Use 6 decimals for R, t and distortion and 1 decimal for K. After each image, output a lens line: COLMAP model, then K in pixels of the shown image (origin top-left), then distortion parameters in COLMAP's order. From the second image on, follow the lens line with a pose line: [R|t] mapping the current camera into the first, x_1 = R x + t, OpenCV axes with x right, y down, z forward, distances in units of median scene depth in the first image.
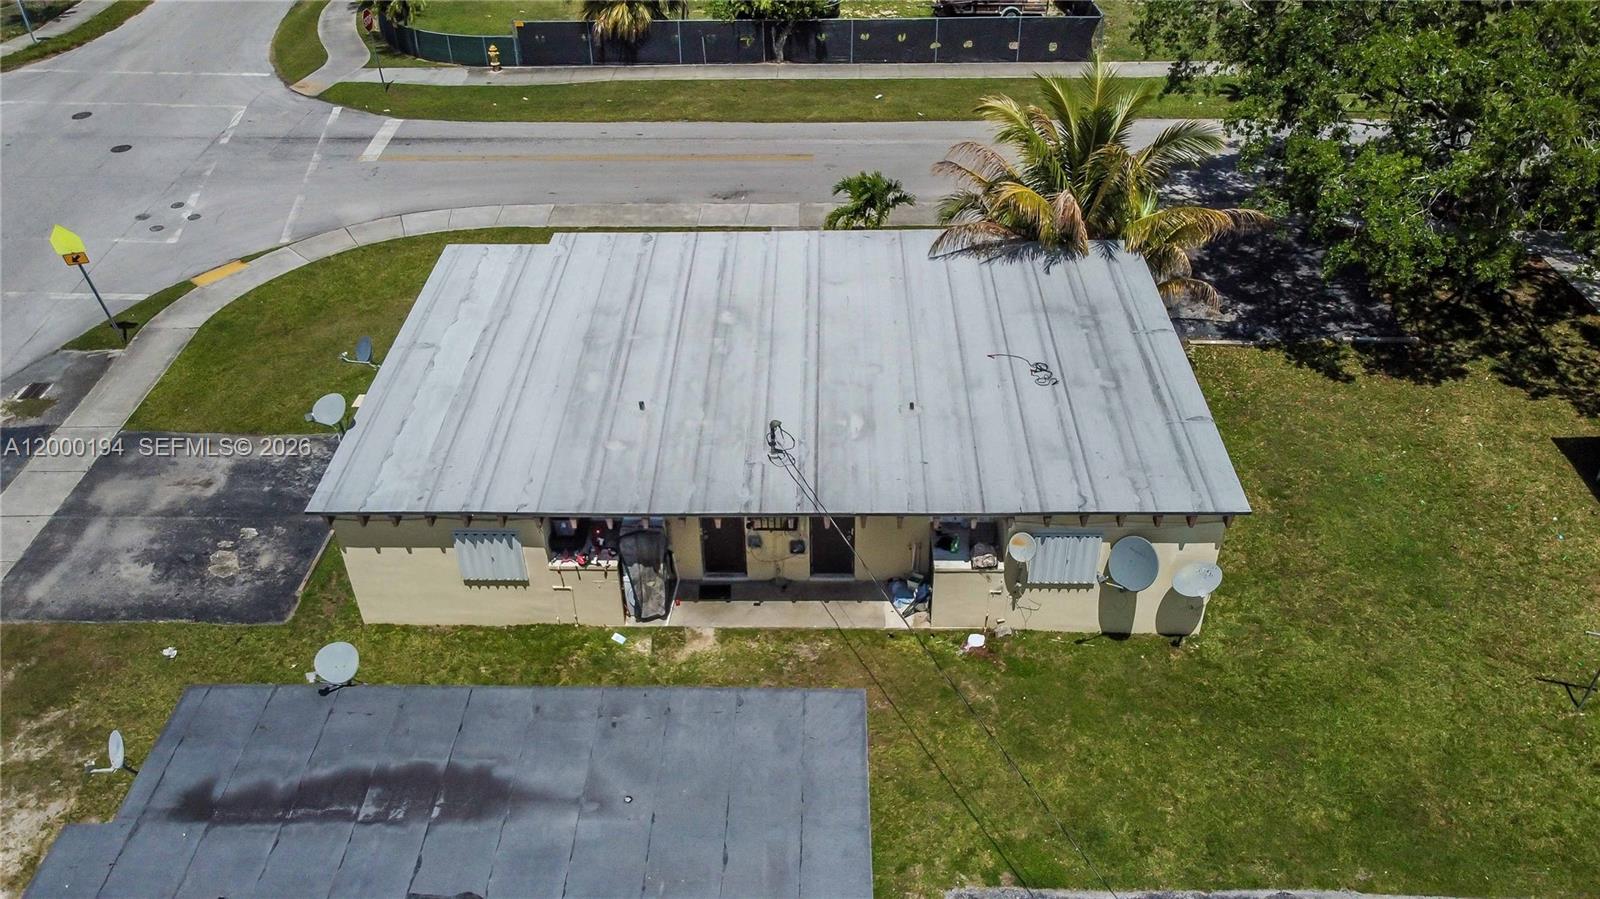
lens RADIAL K [[1268.9, 0, 800.0], [0, 1268.9, 449.5], [0, 0, 1]] dist [-0.002209, -0.004532]
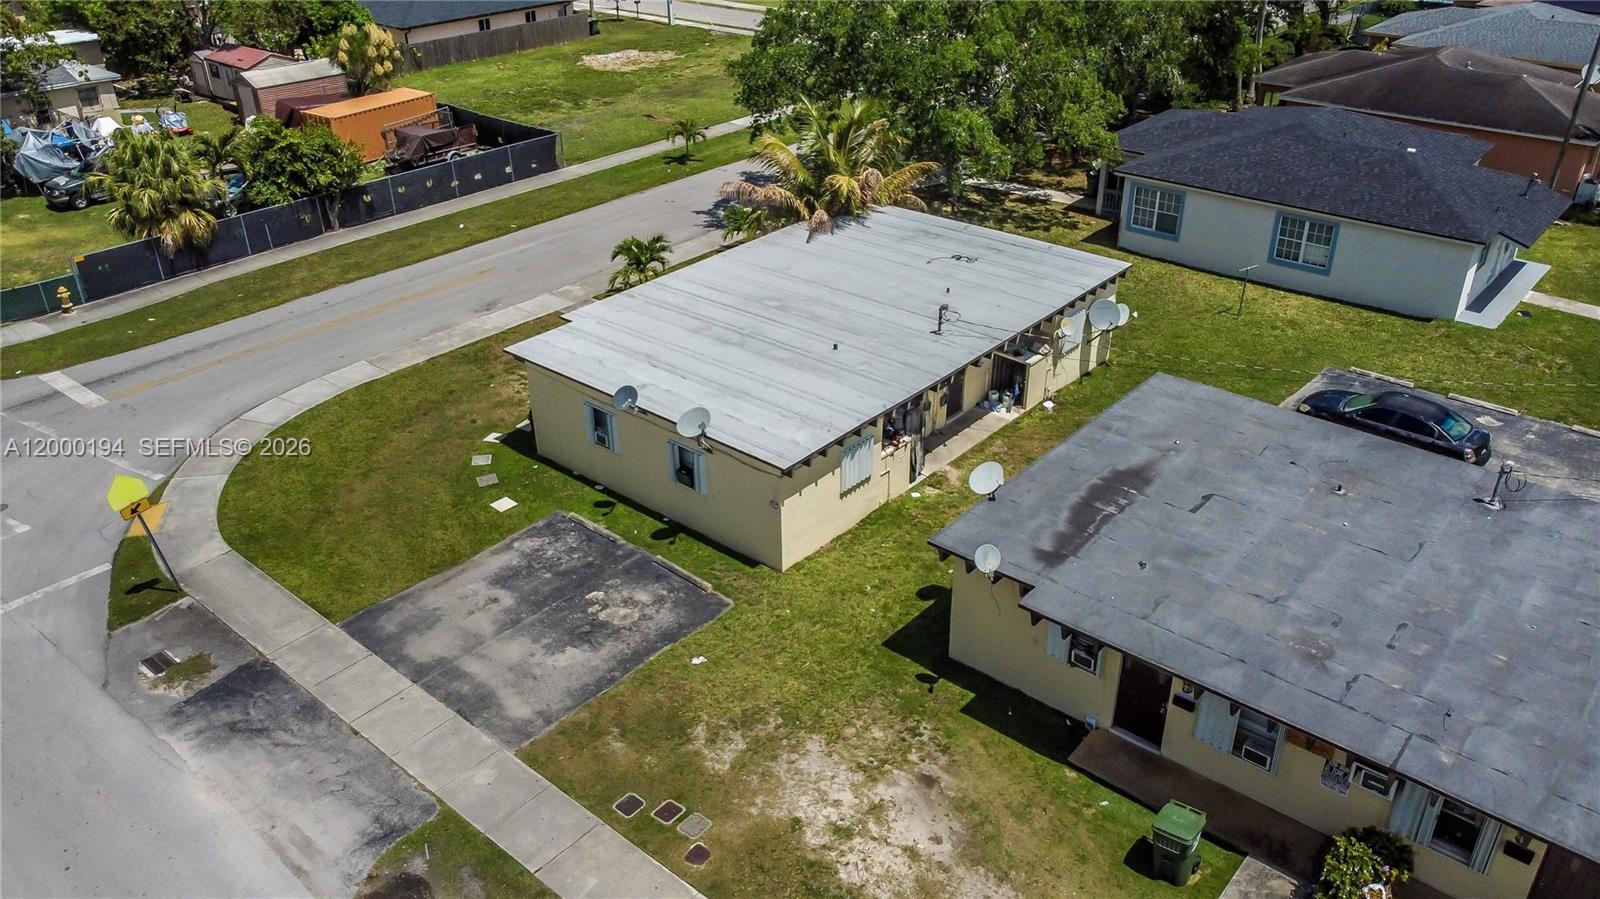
lens RADIAL K [[1208.3, 0, 800.0], [0, 1208.3, 449.5], [0, 0, 1]] dist [-0.003335, 0.000723]
pose [[0.632153, -0.368005, 0.681876, -0.806106], [0.458179, 0.887215, 0.054057, -0.018241], [-0.624864, 0.278249, 0.729468, 0.071261]]
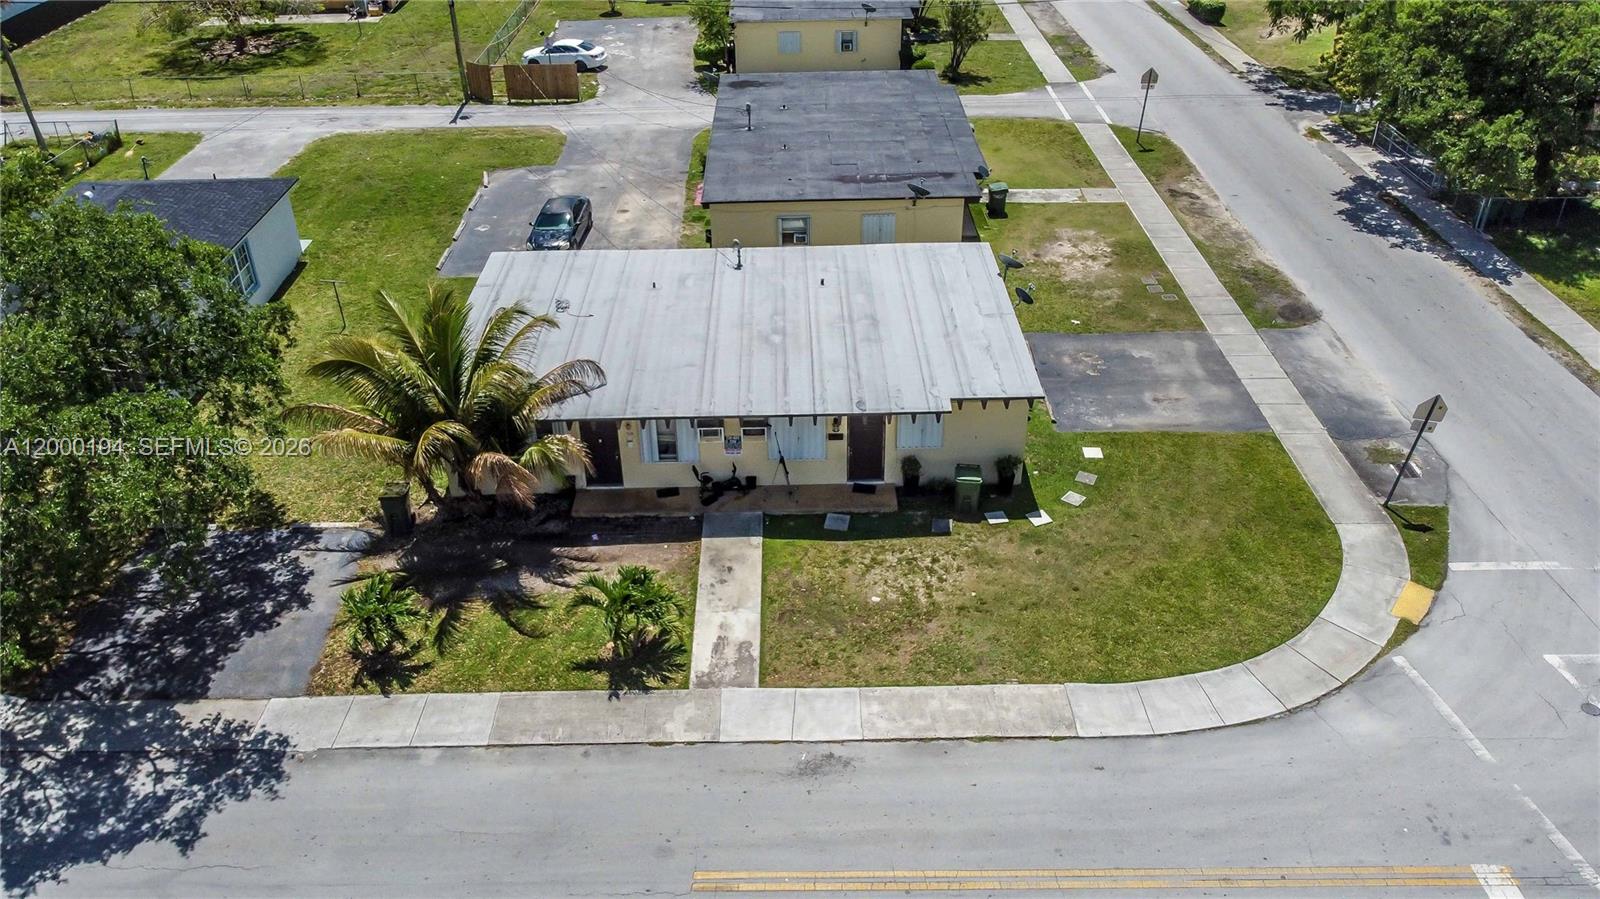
lens RADIAL K [[1207.7, 0, 796.4], [0, 1207.7, 426.8], [0, 0, 1]] dist [-0.002700, -0.005853]
pose [[-0.998813, 0.048403, -0.005537, -0.055400], [0.012928, 0.372905, 0.927779, -1.023395], [0.046972, 0.926606, -0.373088, 1.287807]]
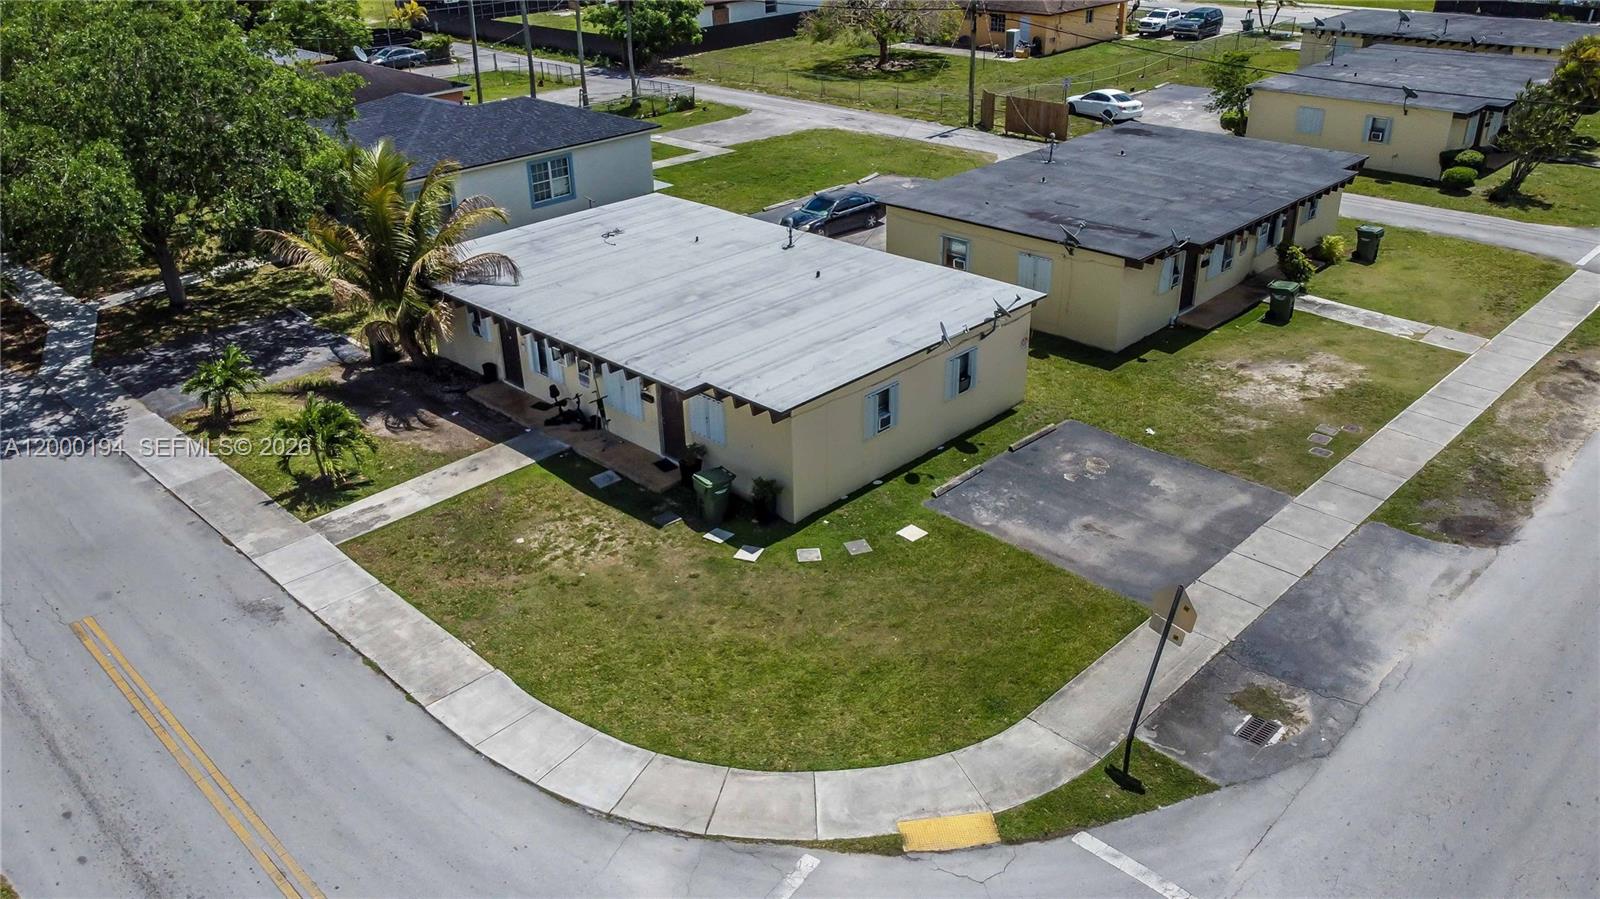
lens RADIAL K [[1208.3, 0, 800.0], [0, 1208.3, 449.5], [0, 0, 1]] dist [-0.003335, 0.000723]
pose [[-0.730063, -0.274875, 0.625661, -0.766787], [0.433291, 0.521798, 0.734837, -0.711565], [-0.528457, 0.807571, -0.261844, 1.140844]]
